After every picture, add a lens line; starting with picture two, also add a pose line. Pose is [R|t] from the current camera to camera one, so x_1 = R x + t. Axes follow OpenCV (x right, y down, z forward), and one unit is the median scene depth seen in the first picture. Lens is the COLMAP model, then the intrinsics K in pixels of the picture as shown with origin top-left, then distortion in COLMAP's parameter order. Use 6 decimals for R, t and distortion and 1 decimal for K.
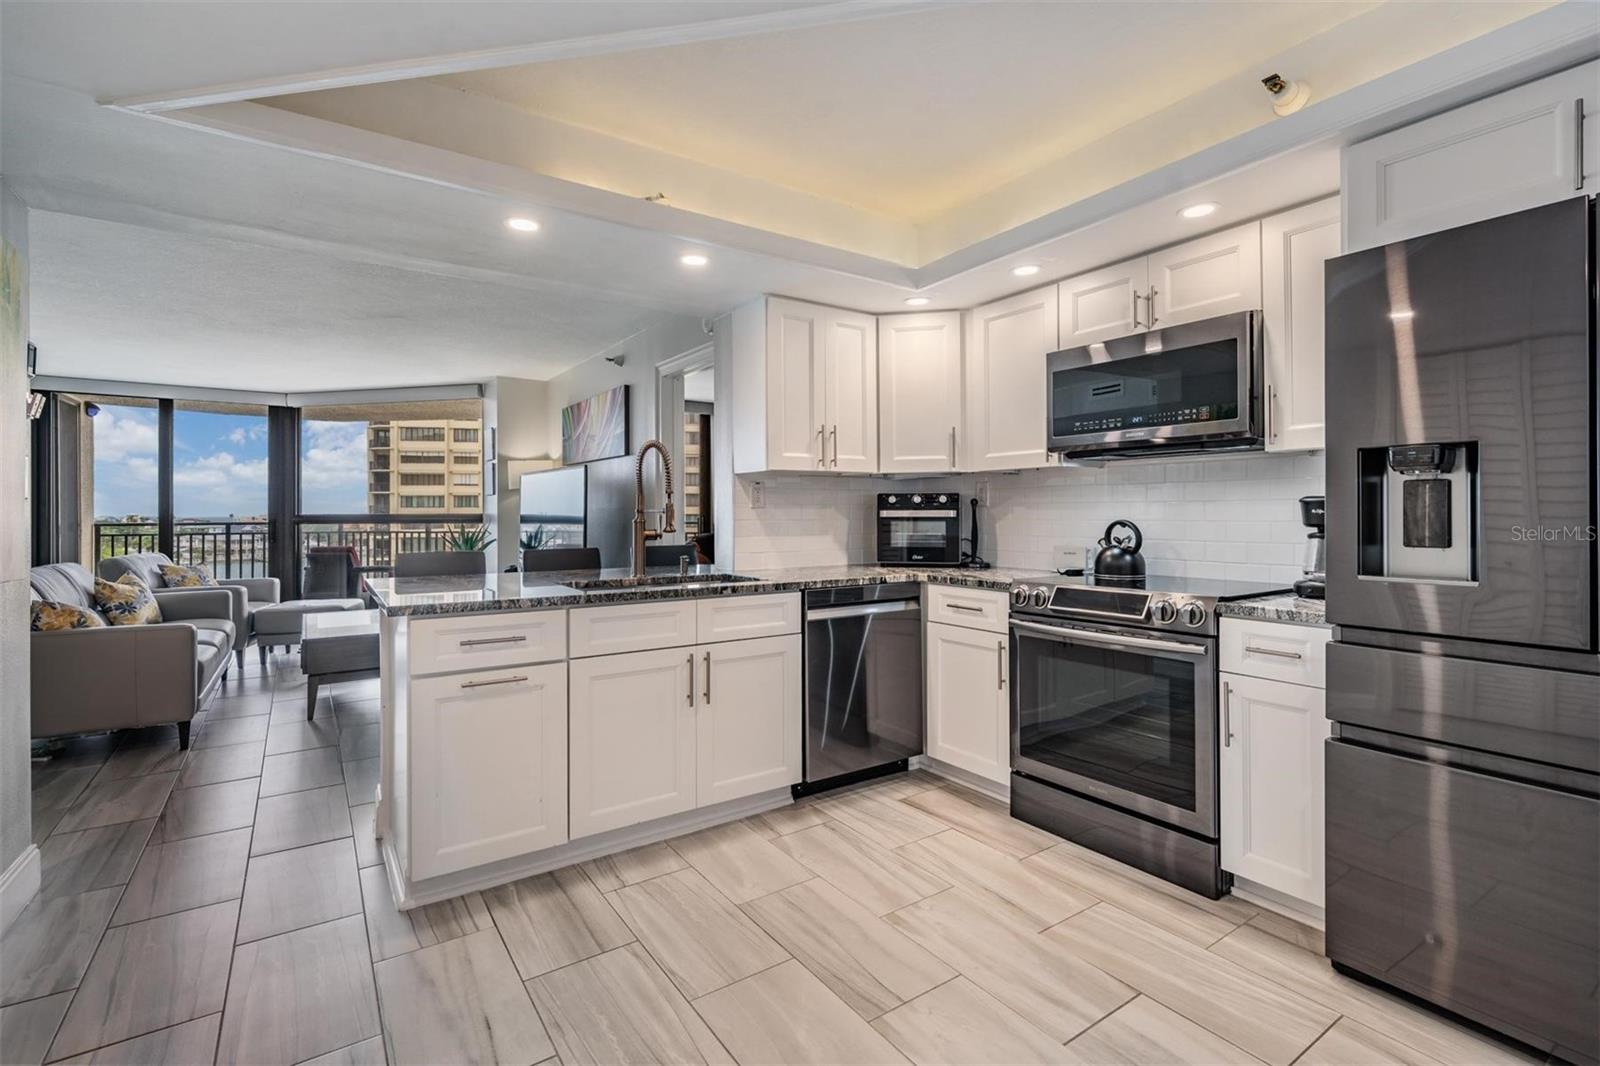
lens RADIAL K [[727.7, 0, 793.1], [0, 727.7, 513.0], [0, 0, 1]] dist [0.000202, 0.000228]
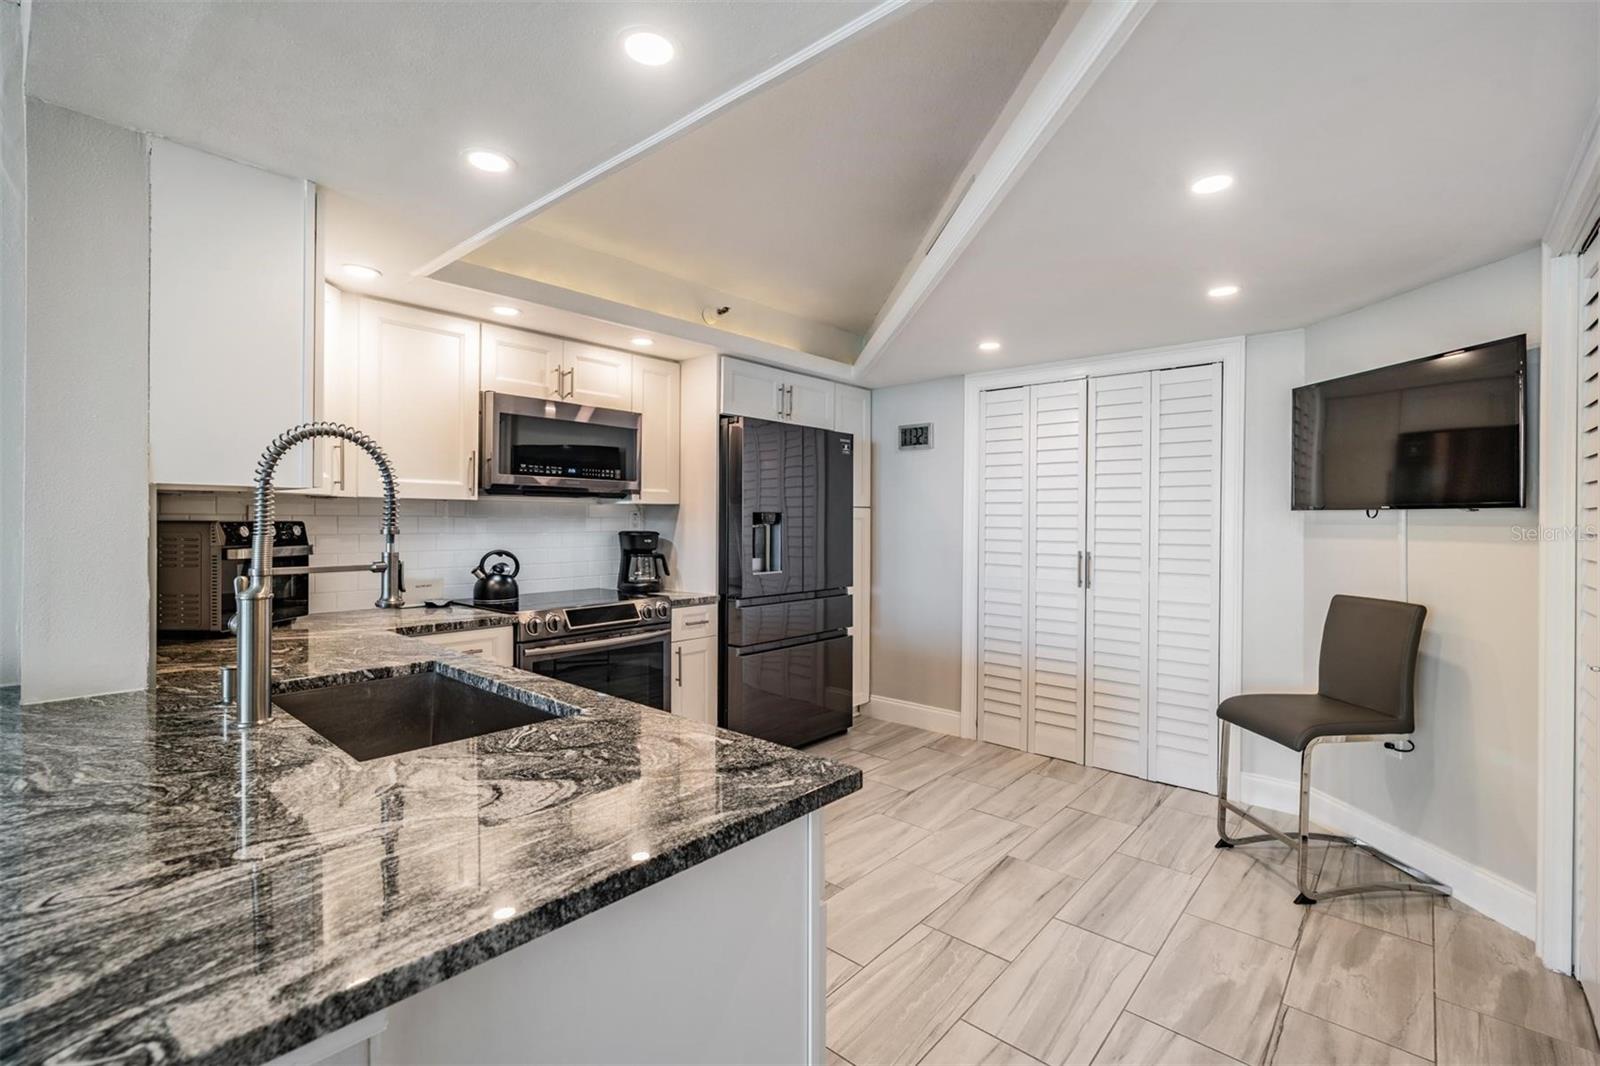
lens RADIAL K [[712.9, 0, 800.3], [0, 712.9, 523.2], [0, 0, 1]] dist [0.001044, -0.000112]
pose [[-0.255342, -0.002337, 0.966848, -0.738888], [-0.006216, 0.999980, 0.000775, -0.035779], [-0.966831, -0.005812, -0.255351, 0.829929]]
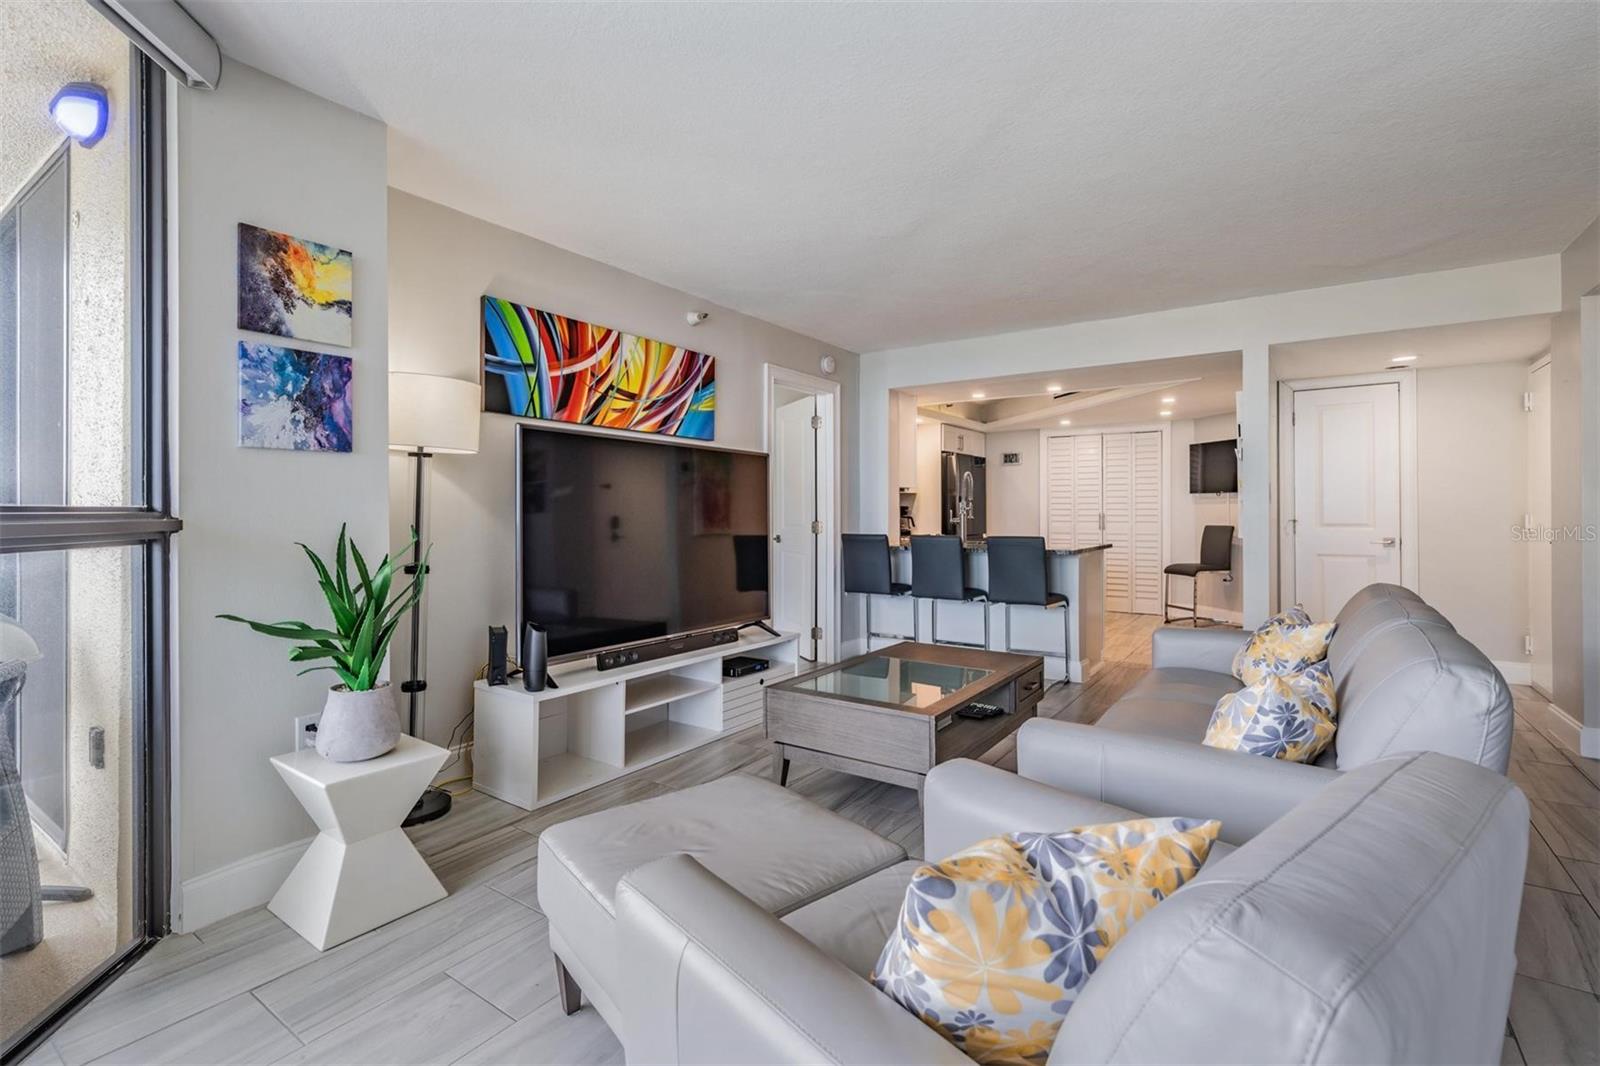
lens RADIAL K [[735.1, 0, 797.3], [0, 735.1, 509.6], [0, 0, 1]] dist [0.003032, 0.000259]
pose [[-0.365269, 0.006715, 0.930878, -1.871815], [0.003215, 0.999977, -0.005952, 0.010496], [-0.930897, 0.000819, -0.365282, 2.162440]]
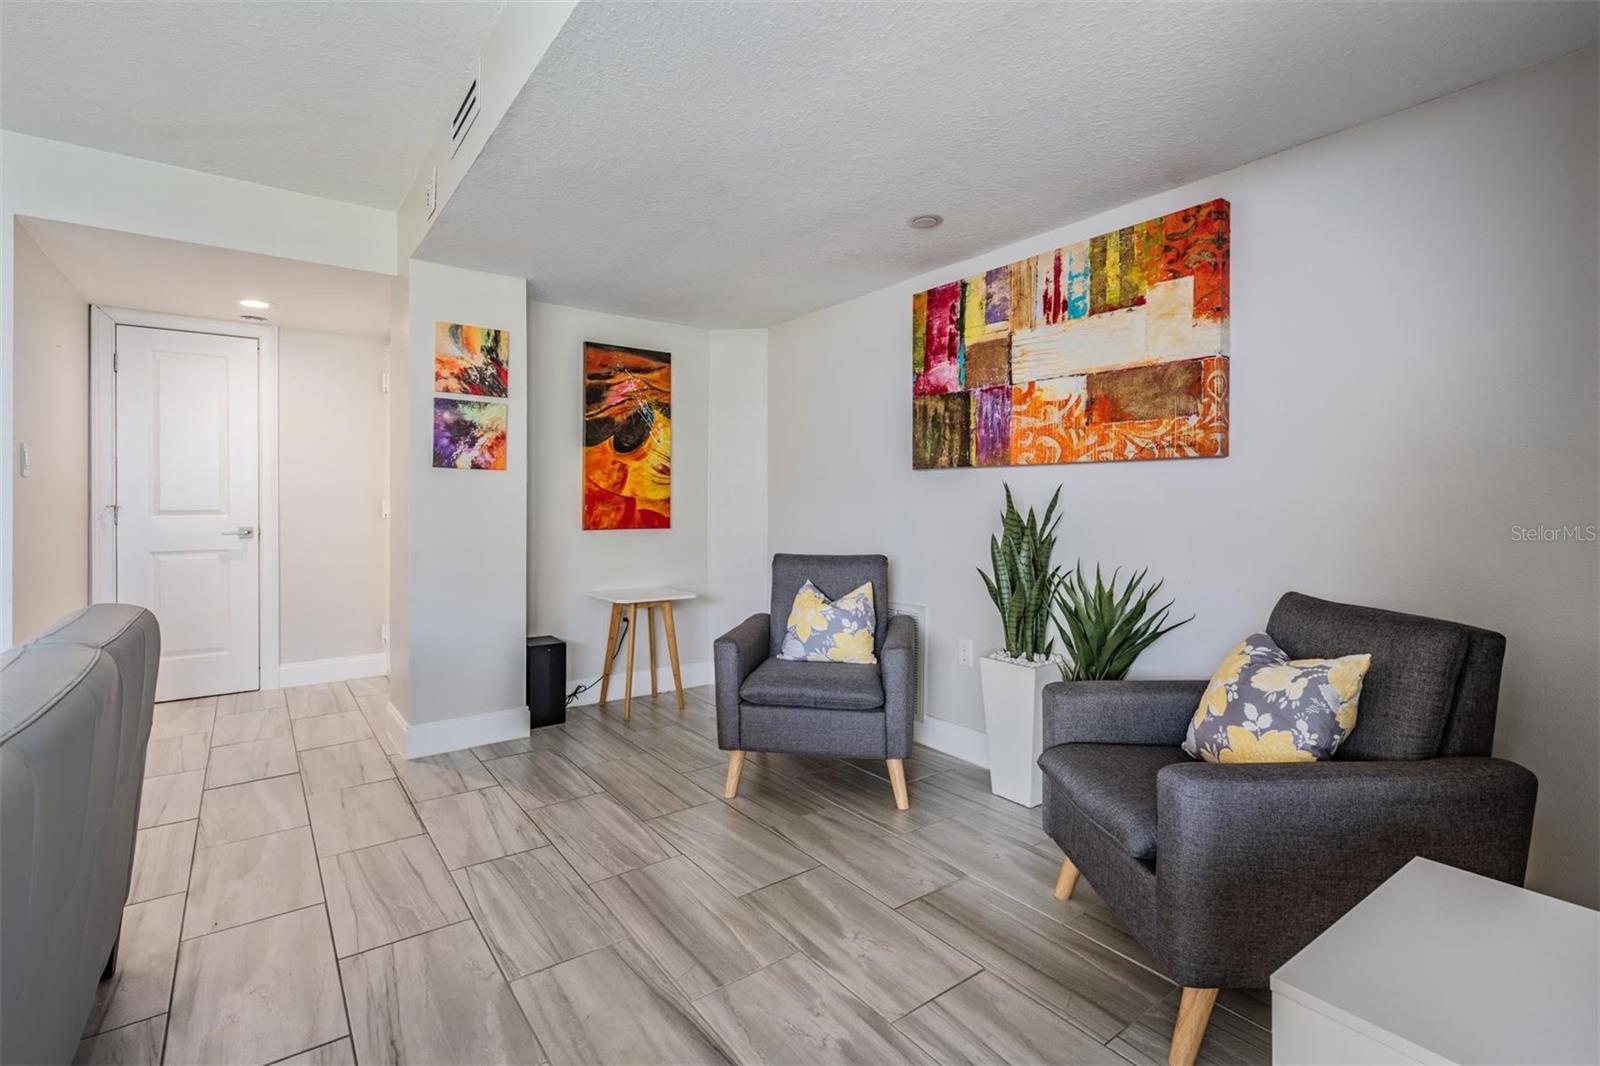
lens RADIAL K [[735.9, 0, 794.7], [0, 735.9, 504.1], [0, 0, 1]] dist [0.000441, -0.000014]
pose [[-0.999053, 0.001173, -0.043497, -1.754019], [0.001159, 0.999999, 0.000362, 0.028233], [0.043497, 0.000312, -0.999054, 1.678830]]
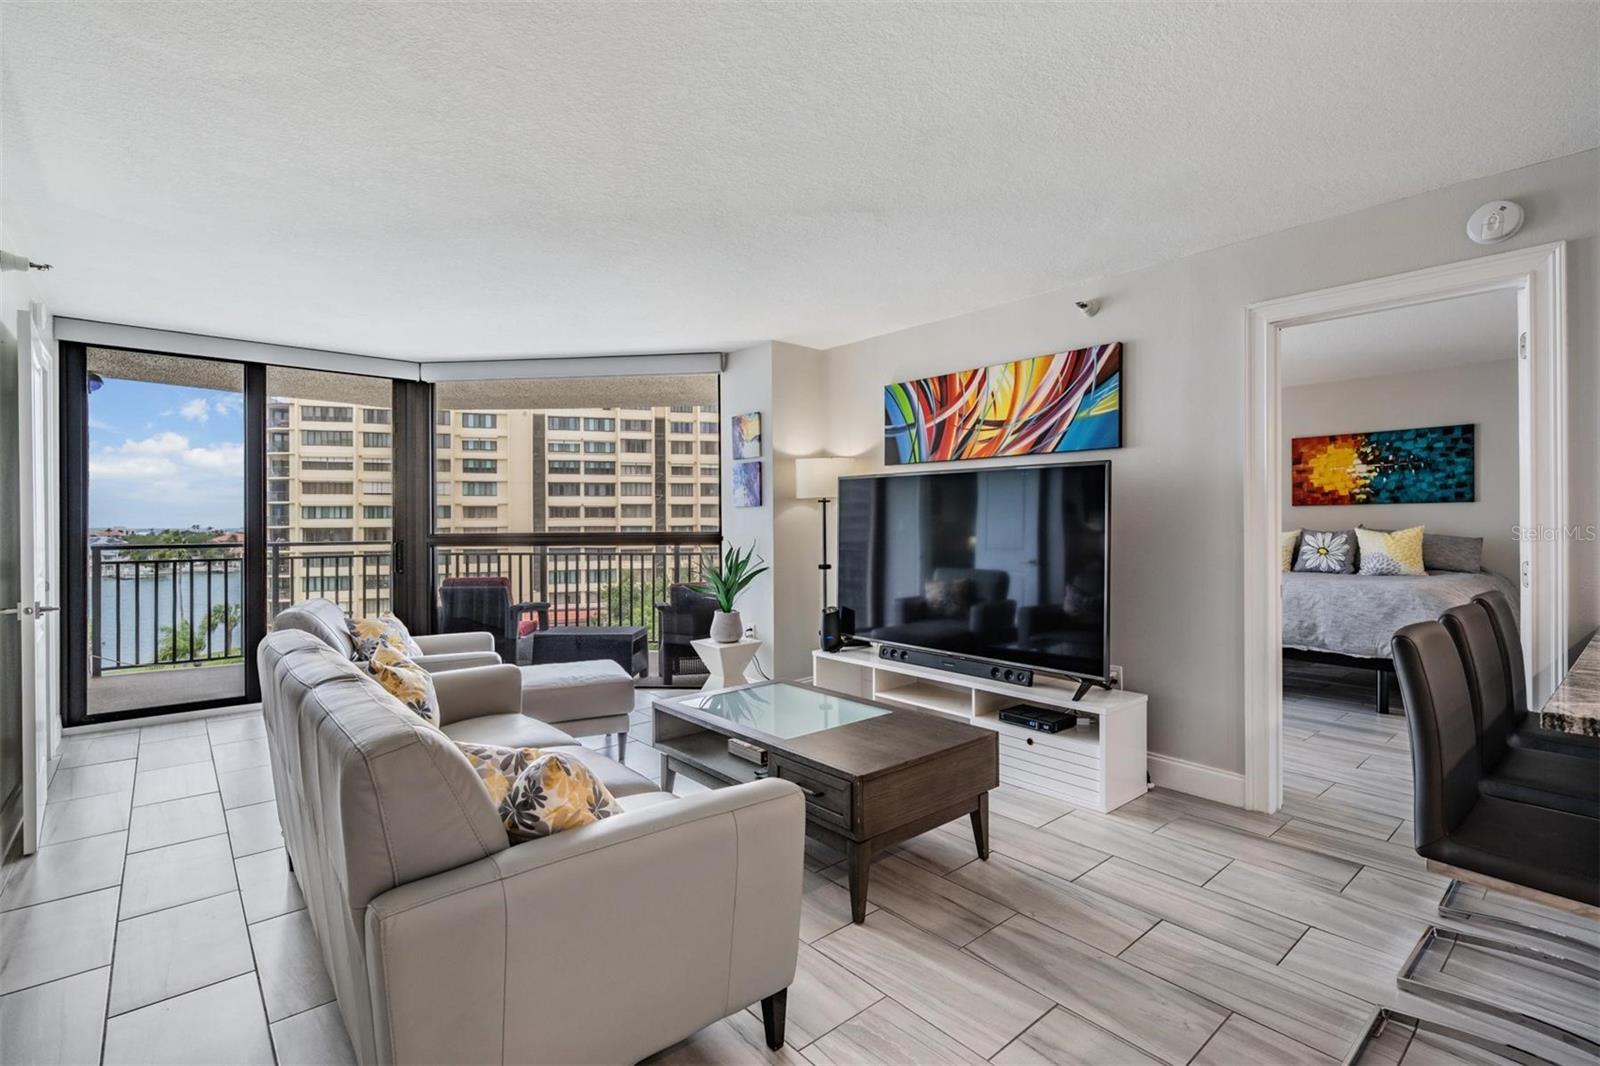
lens RADIAL K [[736.5, 0, 792.3], [0, 736.5, 523.8], [0, 0, 1]] dist [-0.000468, -0.000321]
pose [[0.993655, -0.001757, 0.112455, -1.073491], [0.001741, 0.999998, 0.000242, -0.016852], [-0.112456, -0.000045, 0.993657, 0.639445]]
